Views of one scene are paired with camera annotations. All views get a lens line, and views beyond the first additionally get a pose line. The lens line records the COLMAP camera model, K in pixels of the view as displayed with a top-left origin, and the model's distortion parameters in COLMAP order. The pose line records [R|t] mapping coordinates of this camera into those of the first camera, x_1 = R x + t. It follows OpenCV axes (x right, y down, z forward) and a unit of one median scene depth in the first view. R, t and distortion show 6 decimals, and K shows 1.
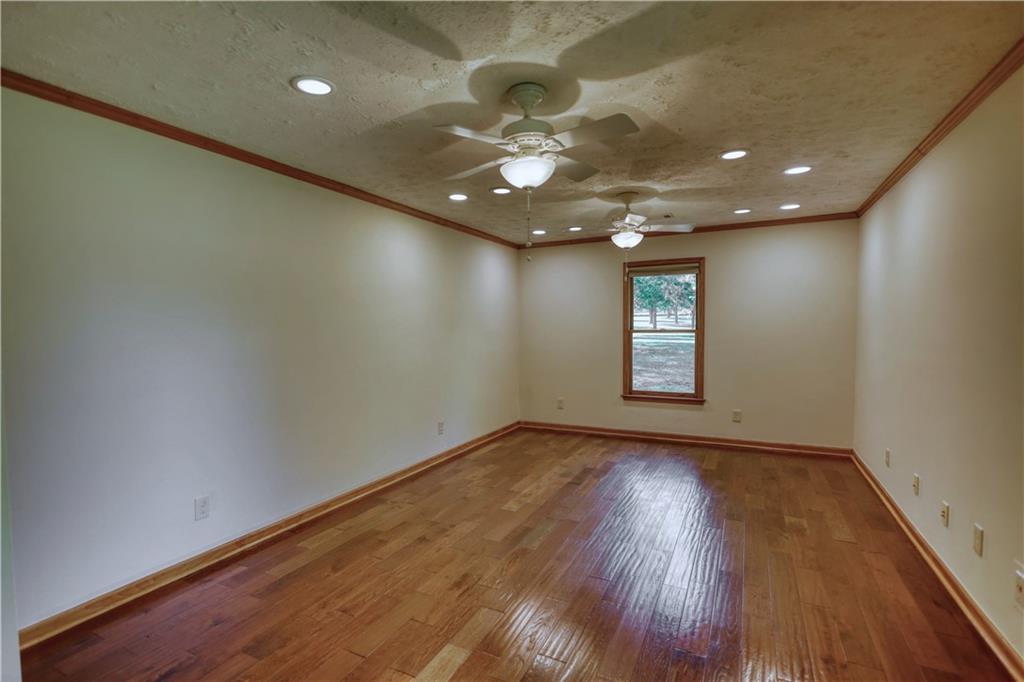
lens RADIAL K [[477.6, 0, 510.2], [0, 477.6, 338.1], [0, 0, 1]] dist [-0.003149, -0.000728]
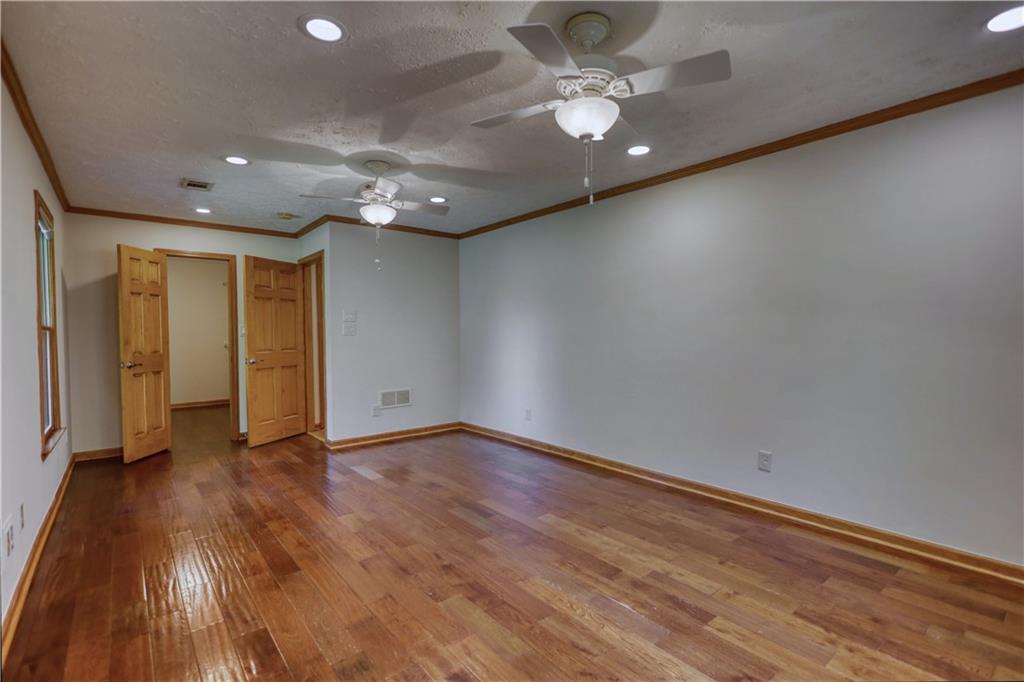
lens RADIAL K [[483.6, 0, 506.9], [0, 483.6, 339.6], [0, 0, 1]] dist [-0.000171, 0.000535]
pose [[-0.421068, 0.025807, -0.906662, 0.872539], [-0.013851, 0.999296, 0.034877, -0.002072], [0.906923, 0.027243, -0.420414, 1.361371]]
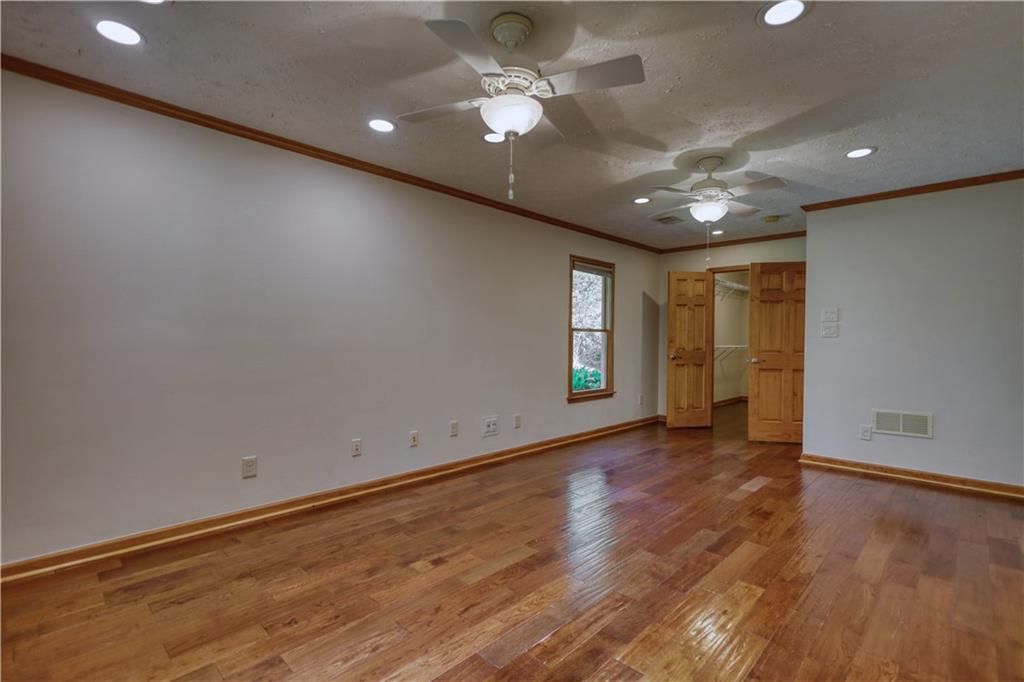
lens RADIAL K [[468.3, 0, 512.0], [0, 468.3, 341.0], [0, 0, 1]] dist [0.002009, 0.000444]
pose [[-0.947997, -0.001984, 0.318275, 0.103649], [0.007495, 0.999564, 0.028555, 0.010947], [-0.318192, 0.029456, -0.947568, 1.754483]]
